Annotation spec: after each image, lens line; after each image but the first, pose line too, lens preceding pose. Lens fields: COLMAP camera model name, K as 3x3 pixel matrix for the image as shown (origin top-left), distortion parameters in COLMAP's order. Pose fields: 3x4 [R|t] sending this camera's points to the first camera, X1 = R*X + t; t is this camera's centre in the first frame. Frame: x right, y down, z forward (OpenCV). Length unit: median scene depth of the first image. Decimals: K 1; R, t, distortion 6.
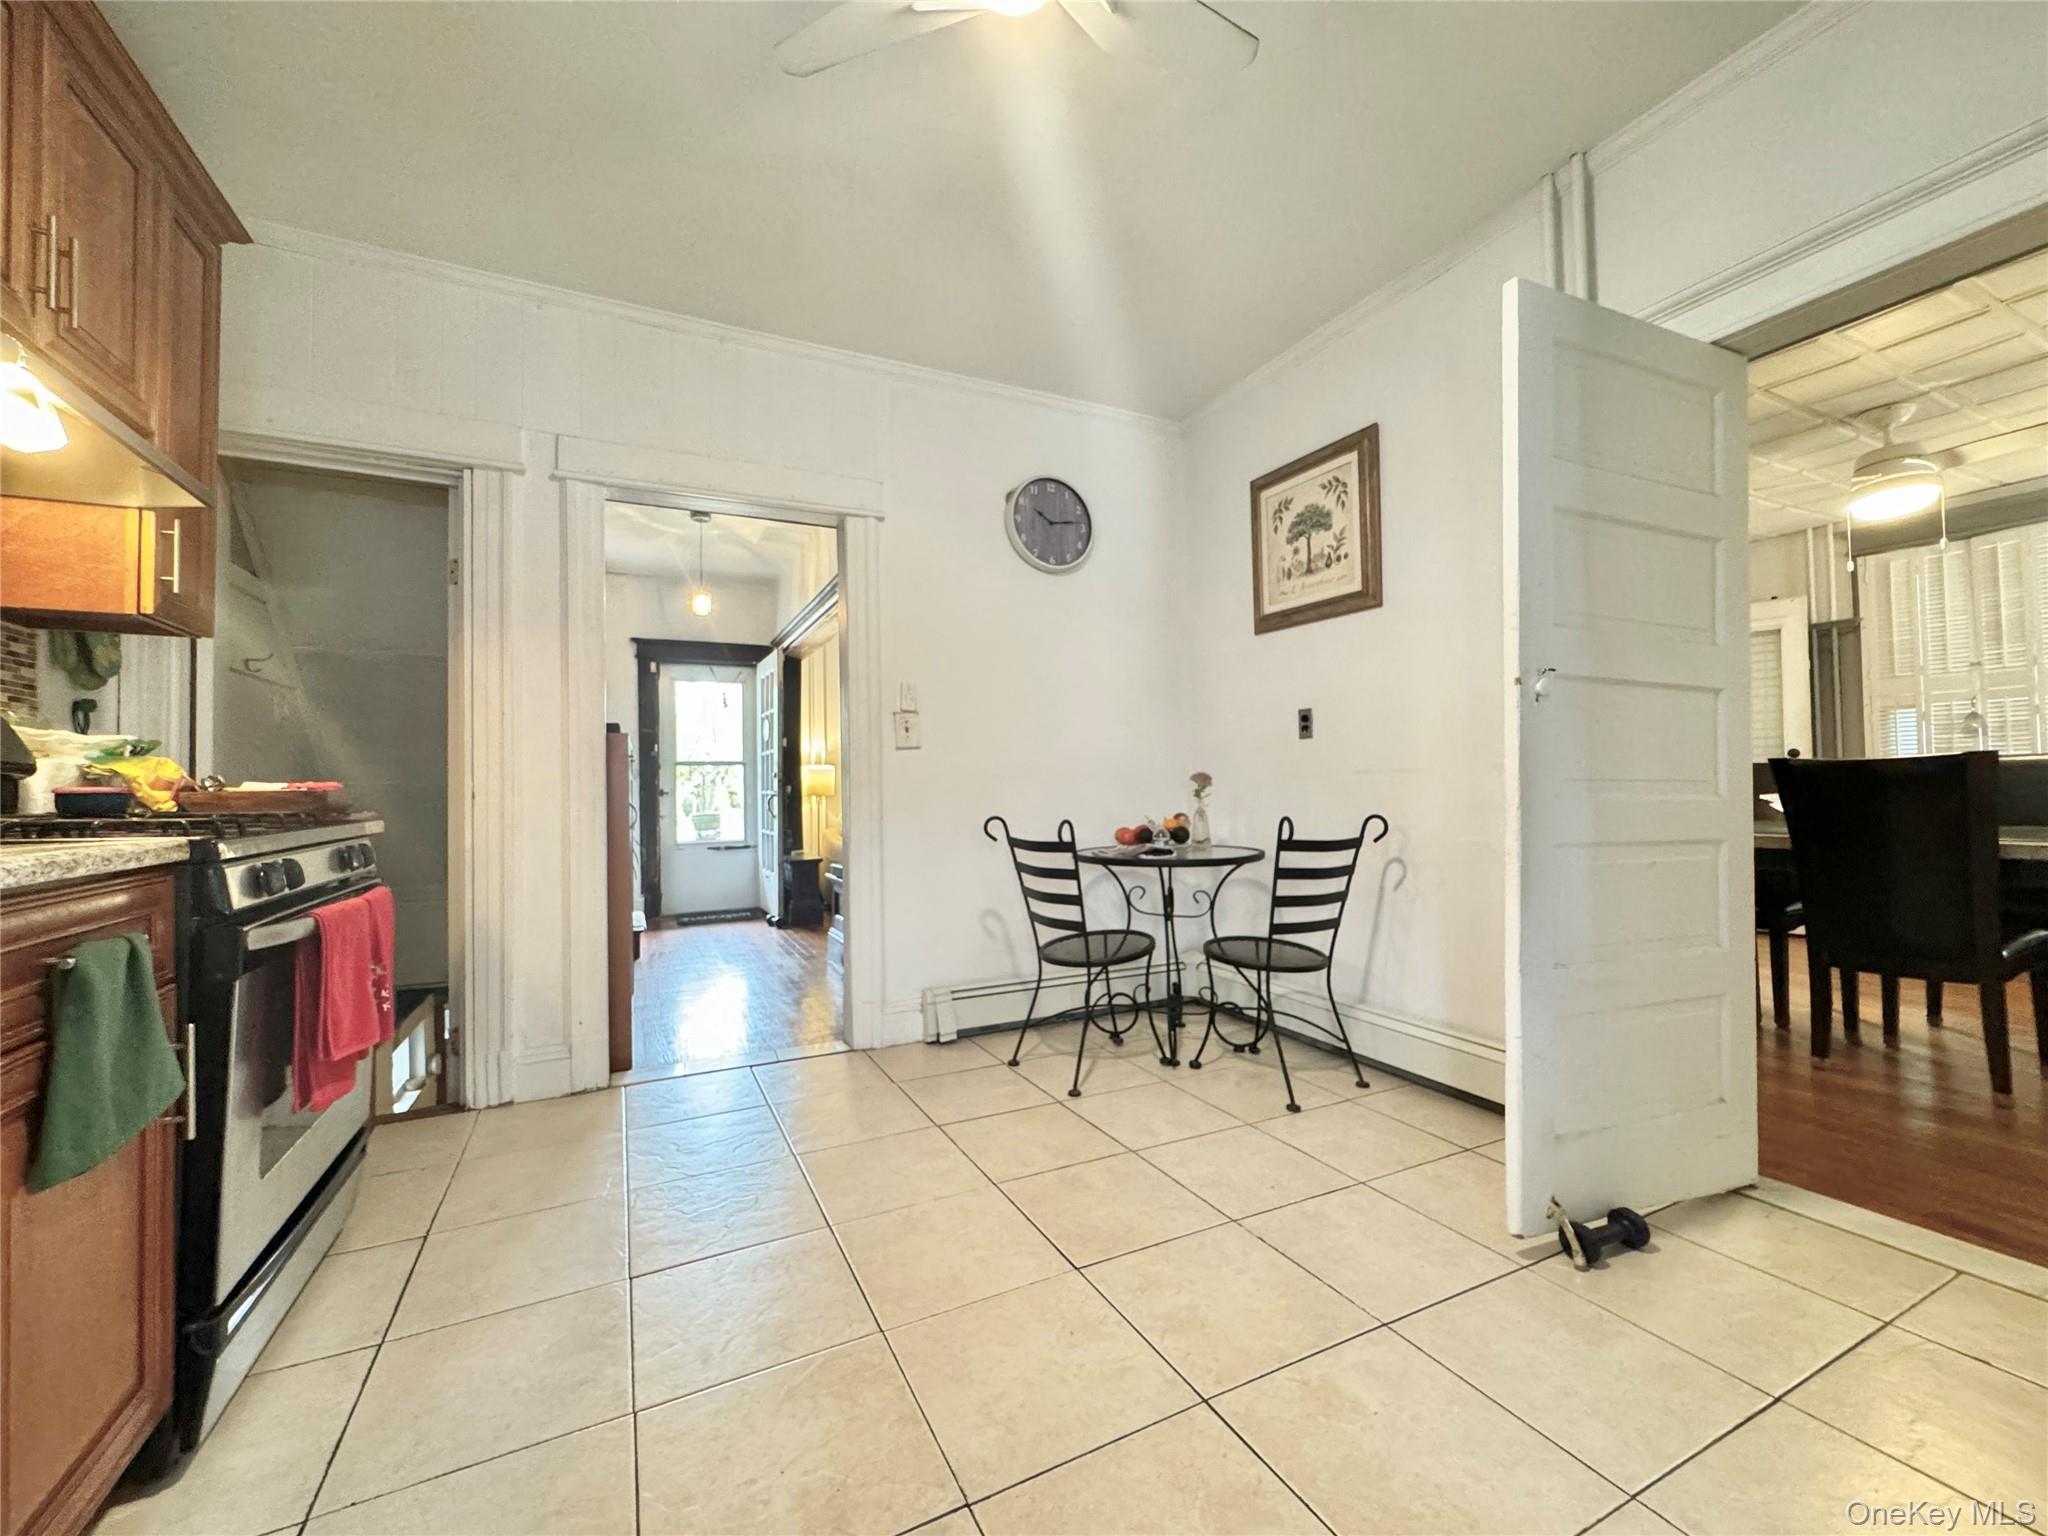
lens RADIAL K [[821.1, 0, 1027.7], [0, 821.1, 764.4], [0, 0, 1]] dist [0.001526, 0.000117]
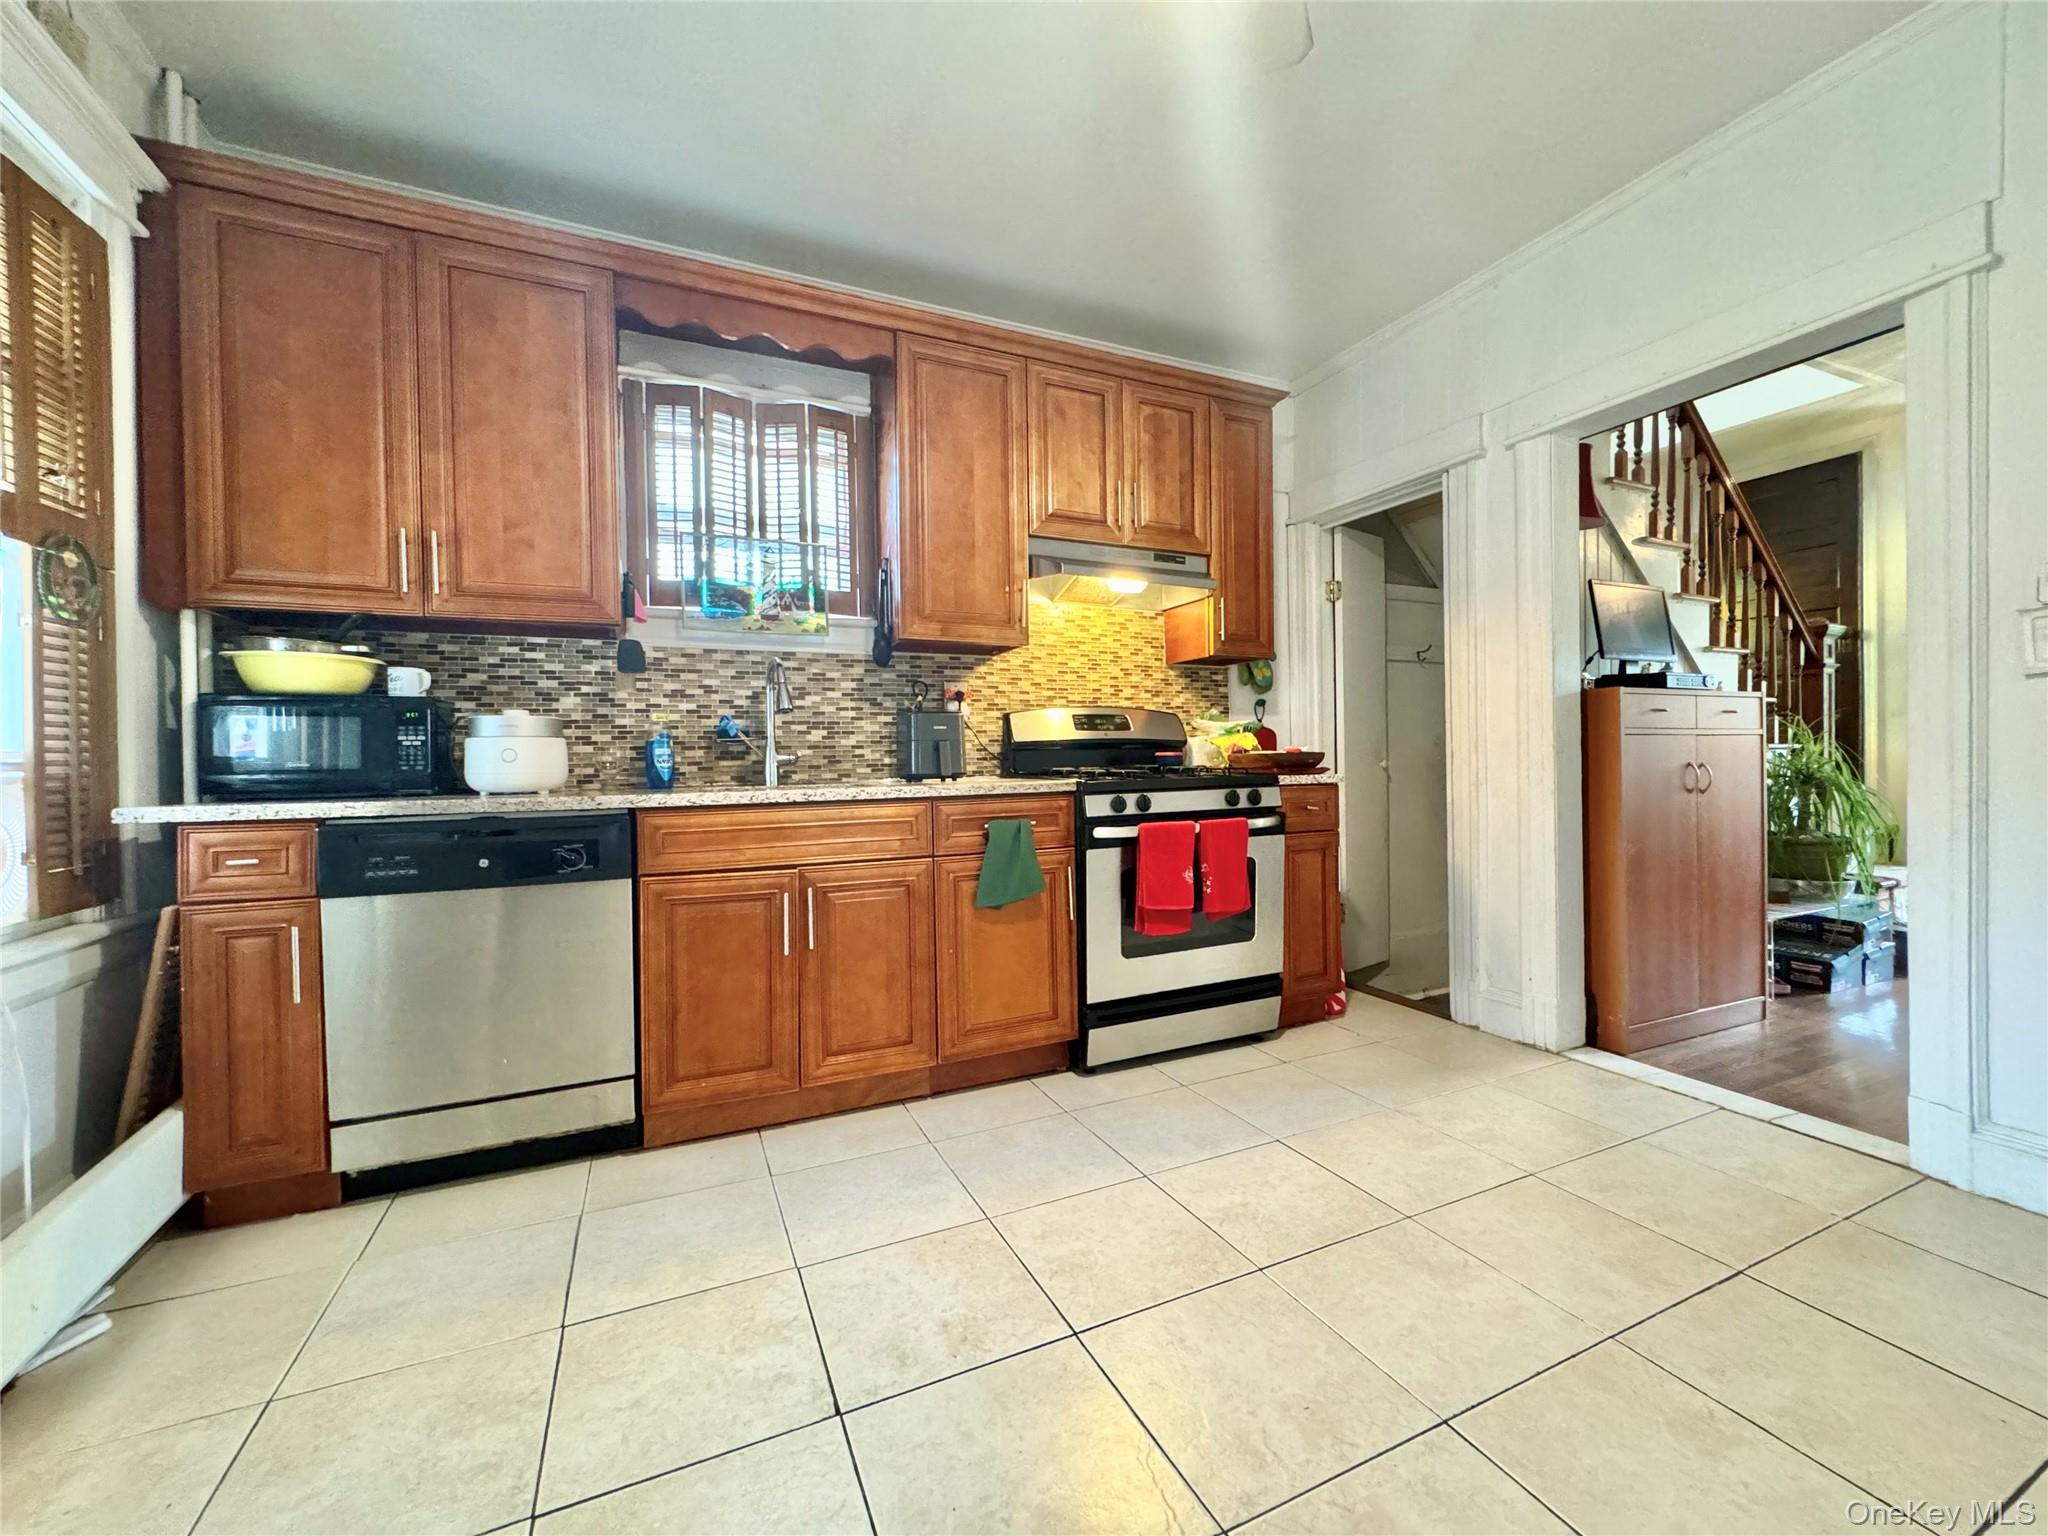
lens RADIAL K [[821.1, 0, 1031.8], [0, 821.1, 767.6], [0, 0, 1]] dist [0.001526, 0.000117]
pose [[-0.017571, 0.029453, -0.999412, 0.612065], [0.042737, 0.998675, 0.028680, -0.004513], [0.998932, -0.042208, -0.018807, 0.523370]]
